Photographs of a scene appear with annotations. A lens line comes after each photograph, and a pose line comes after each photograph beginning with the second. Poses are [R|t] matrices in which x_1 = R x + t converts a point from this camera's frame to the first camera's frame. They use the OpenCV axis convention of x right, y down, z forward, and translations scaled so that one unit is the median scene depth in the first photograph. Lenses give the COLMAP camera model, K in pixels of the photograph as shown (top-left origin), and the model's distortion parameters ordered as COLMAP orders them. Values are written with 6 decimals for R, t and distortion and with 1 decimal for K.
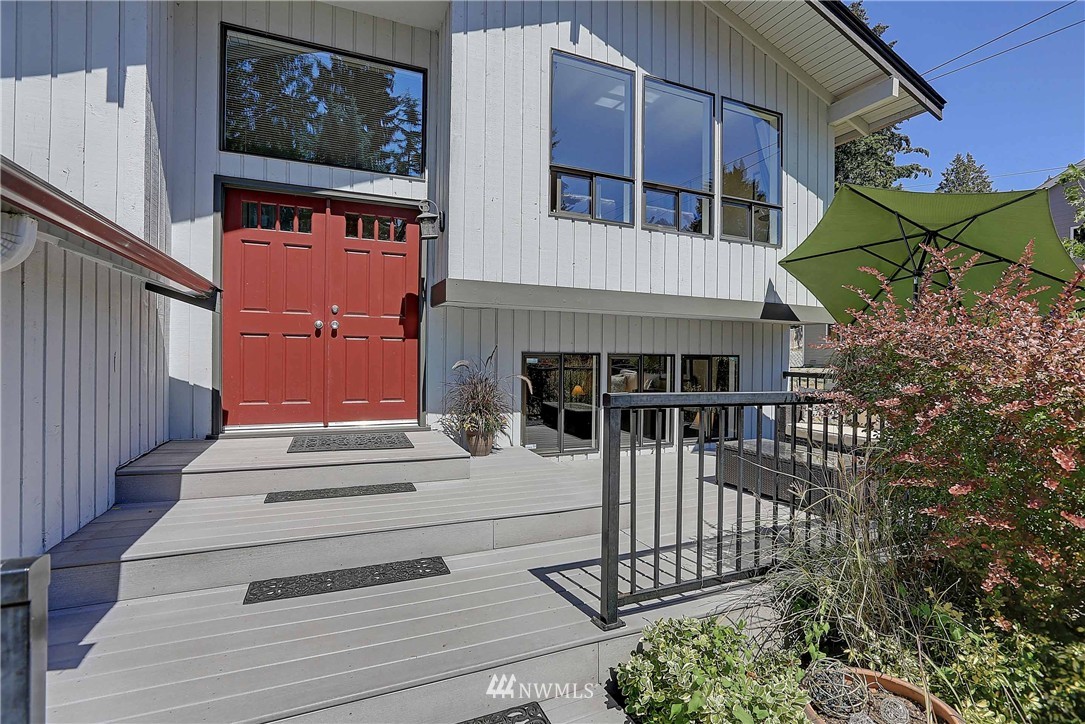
lens RADIAL K [[511.3, 0, 538.3], [0, 511.3, 363.8], [0, 0, 1]] dist [0.000026, 0.000849]
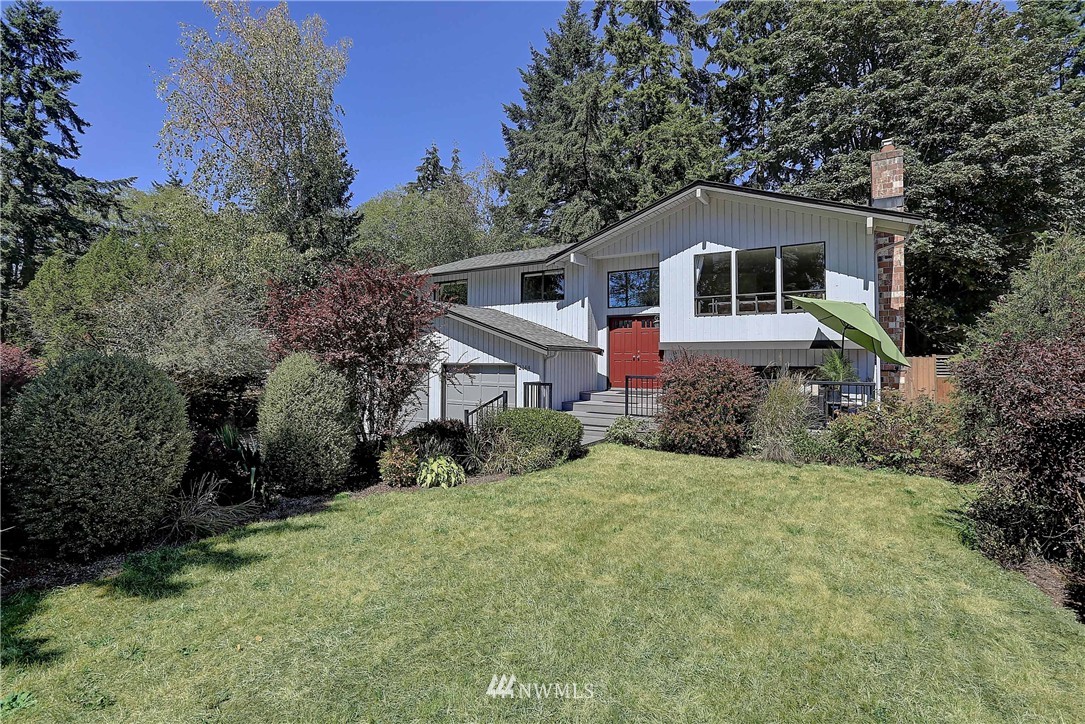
lens RADIAL K [[511.3, 0, 538.3], [0, 511.3, 363.8], [0, 0, 1]] dist [0.000026, 0.000849]
pose [[0.564712, -0.012614, -0.825192, 1.690391], [0.003141, 0.999909, -0.013136, 0.003308], [0.825282, 0.004826, 0.564700, -1.162074]]
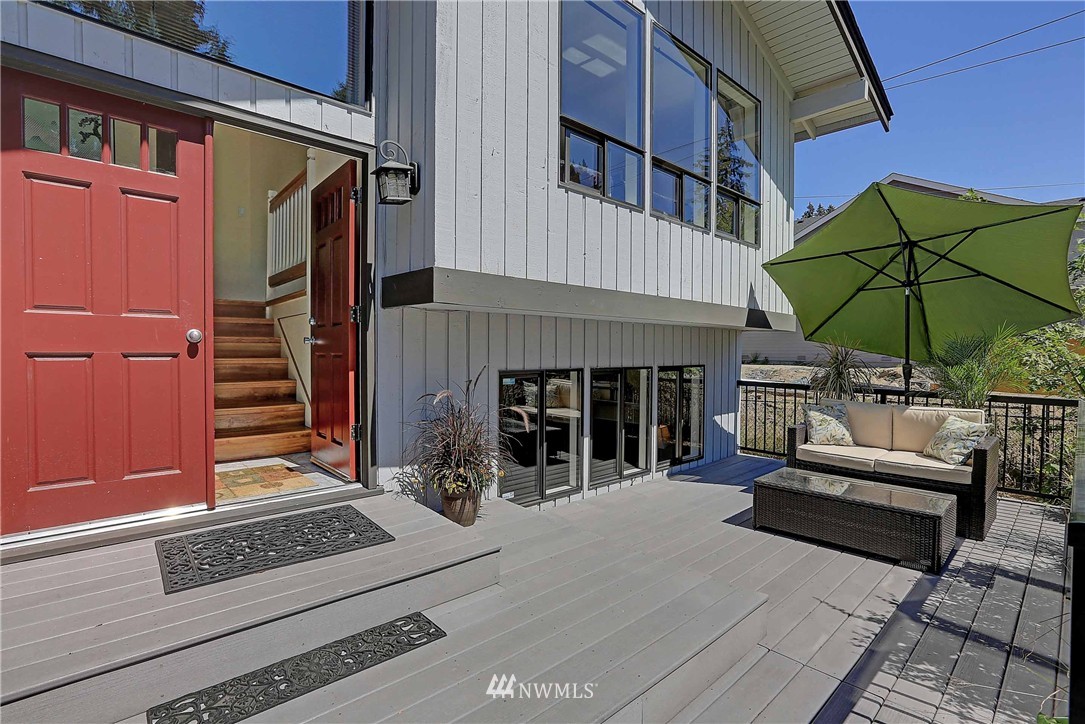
lens RADIAL K [[511.3, 0, 538.3], [0, 511.3, 363.8], [0, 0, 1]] dist [0.000026, 0.000849]
pose [[0.946518, -0.014026, 0.322347, -0.226784], [0.009021, 0.999815, 0.017013, -0.047070], [-0.322526, -0.013195, 0.946469, 0.299204]]
